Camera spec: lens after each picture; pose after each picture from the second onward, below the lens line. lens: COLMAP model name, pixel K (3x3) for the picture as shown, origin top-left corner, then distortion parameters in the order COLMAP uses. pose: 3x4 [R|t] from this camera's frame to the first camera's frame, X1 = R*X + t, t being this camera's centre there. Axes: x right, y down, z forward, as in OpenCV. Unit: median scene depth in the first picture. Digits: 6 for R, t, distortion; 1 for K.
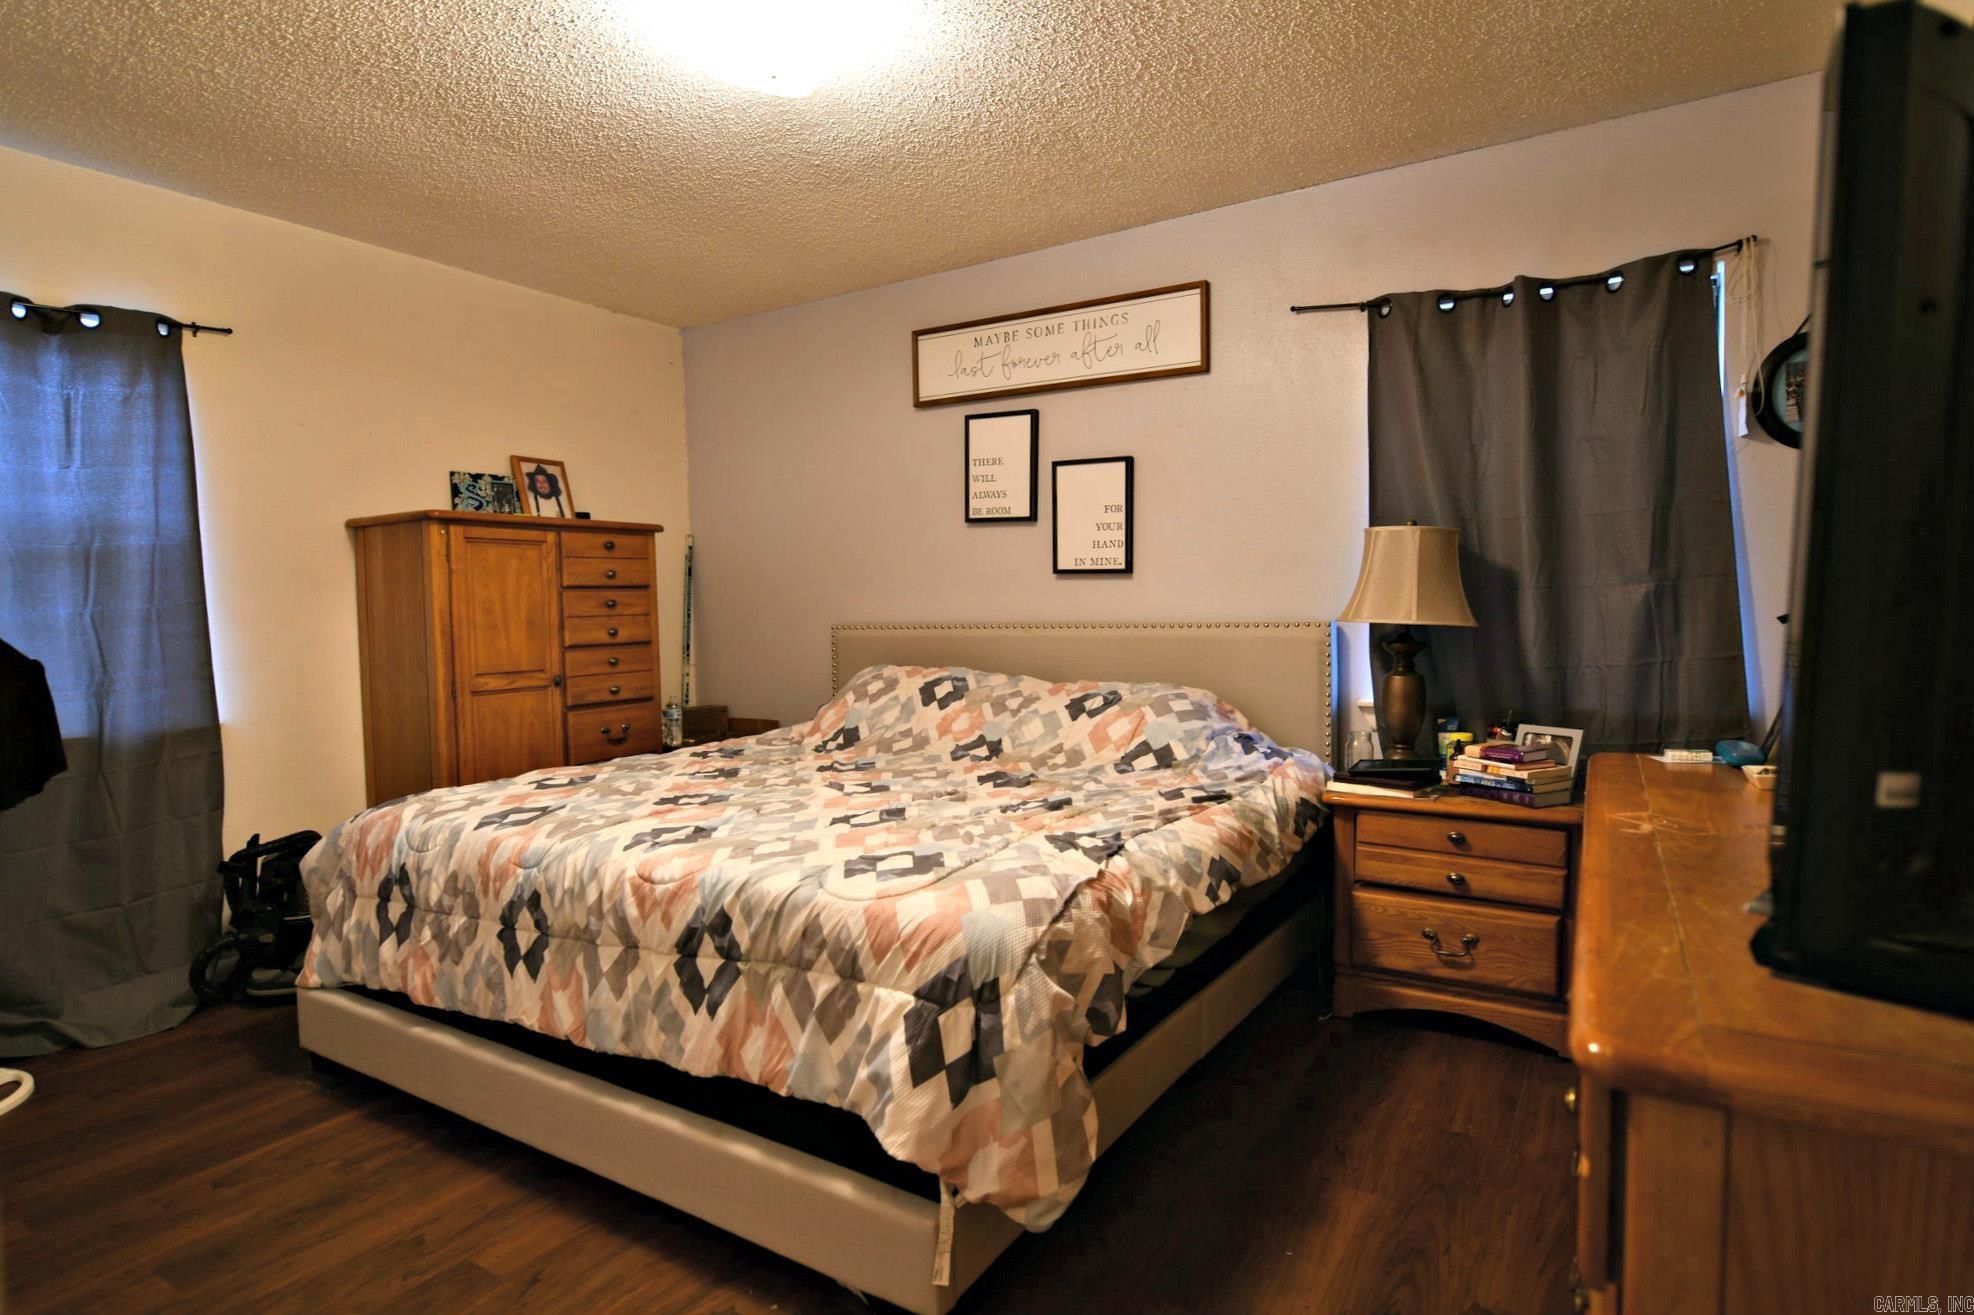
lens RADIAL K [[1031.4, 0, 987.0], [0, 1031.4, 657.5], [0, 0, 1]] dist [-0.005744, -0.000693]
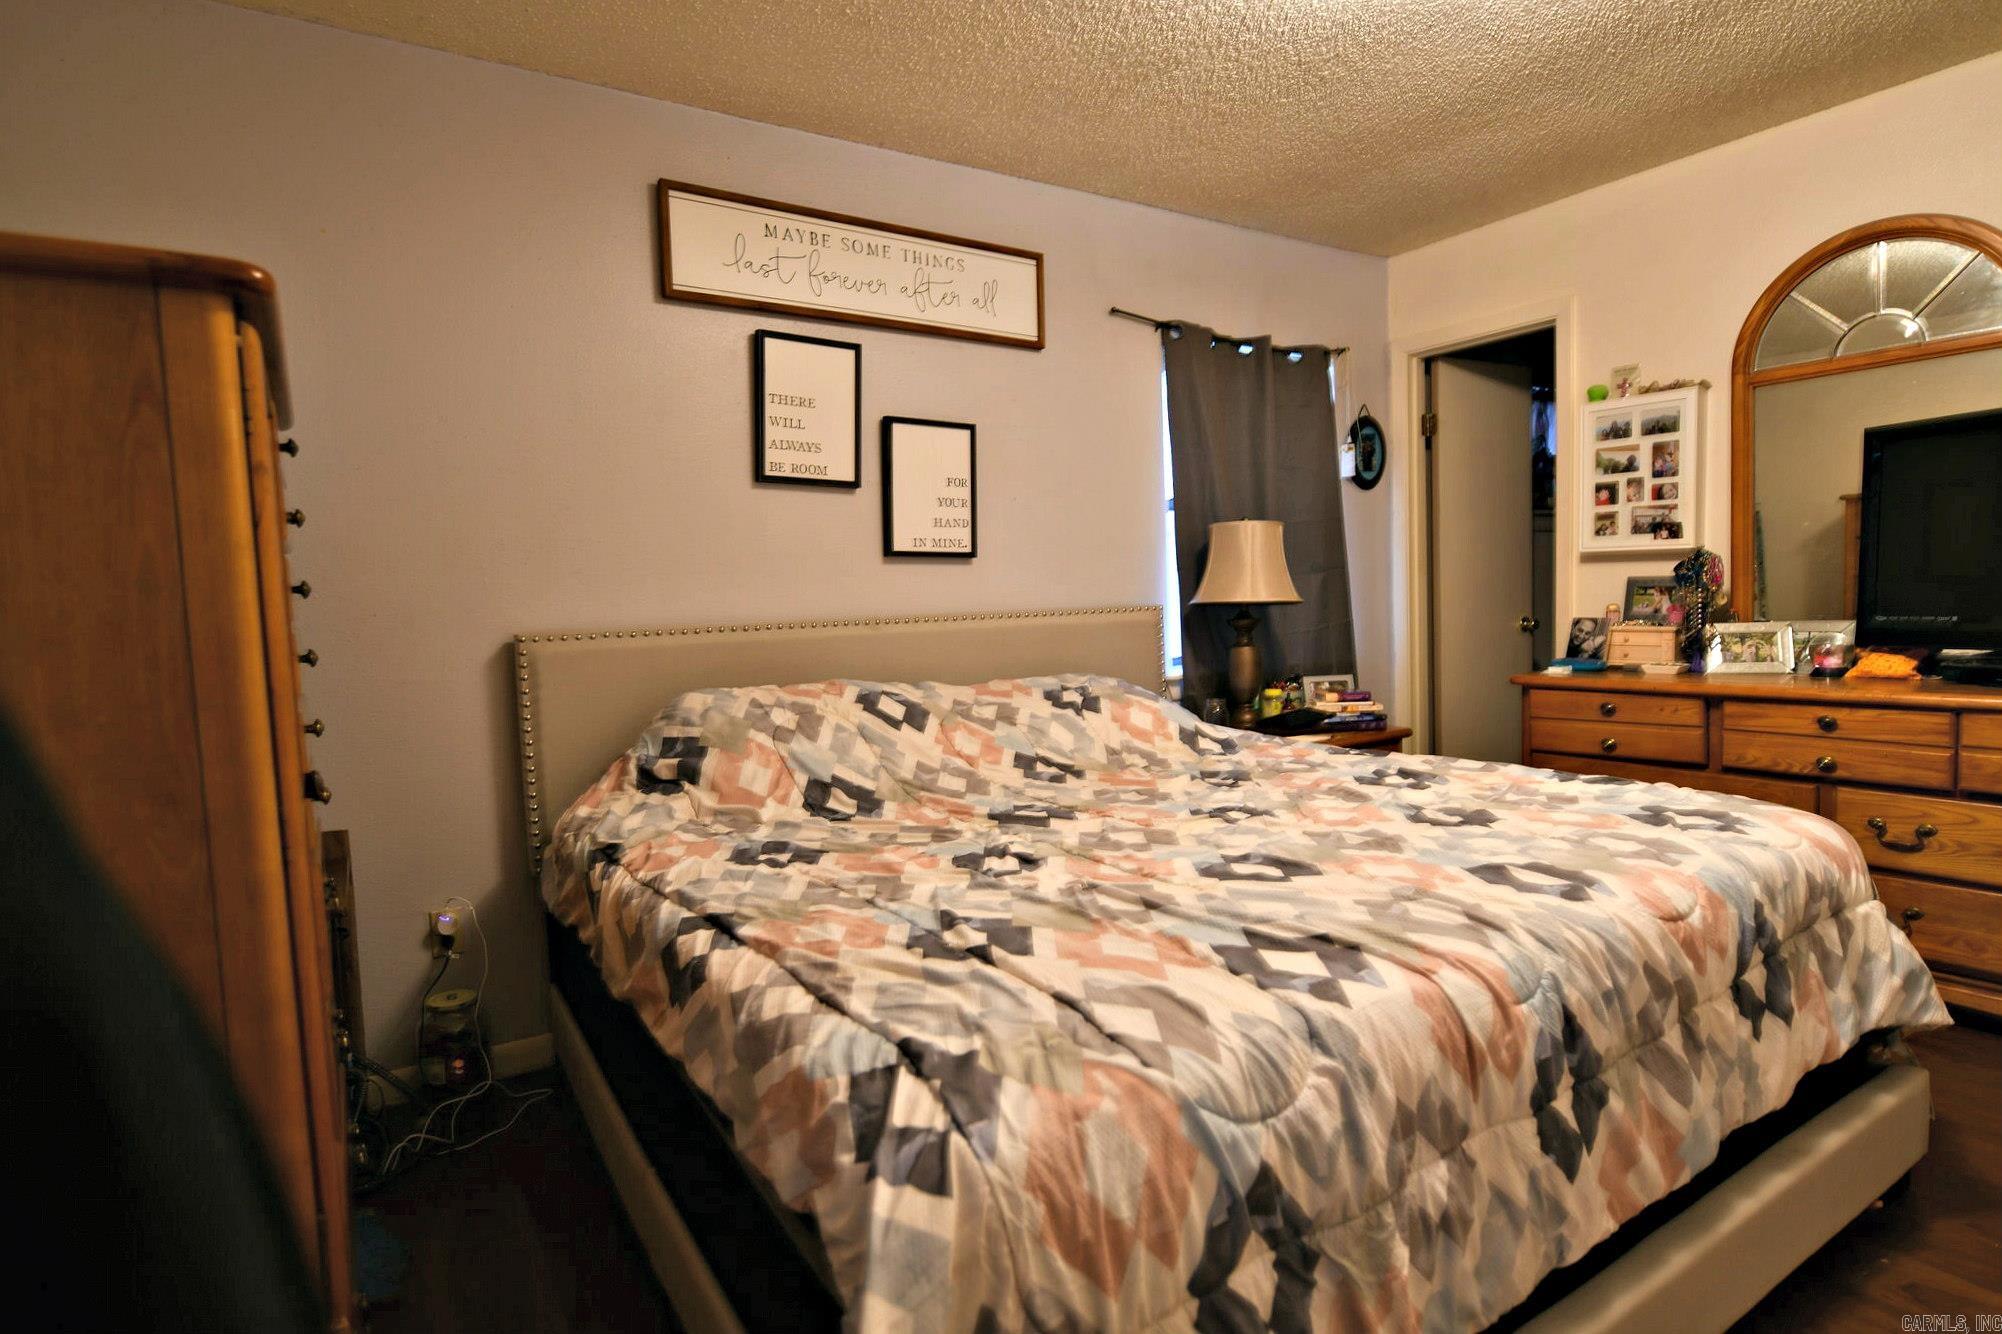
lens RADIAL K [[1046.0, 0, 1001.0], [0, 1046.0, 667.0], [0, 0, 1]] dist [-0.005744, -0.000693]
pose [[0.419311, -0.062995, 0.905654, -0.650798], [0.070108, 0.996857, 0.036879, -0.018989], [-0.905132, 0.048030, 0.422410, 0.586641]]
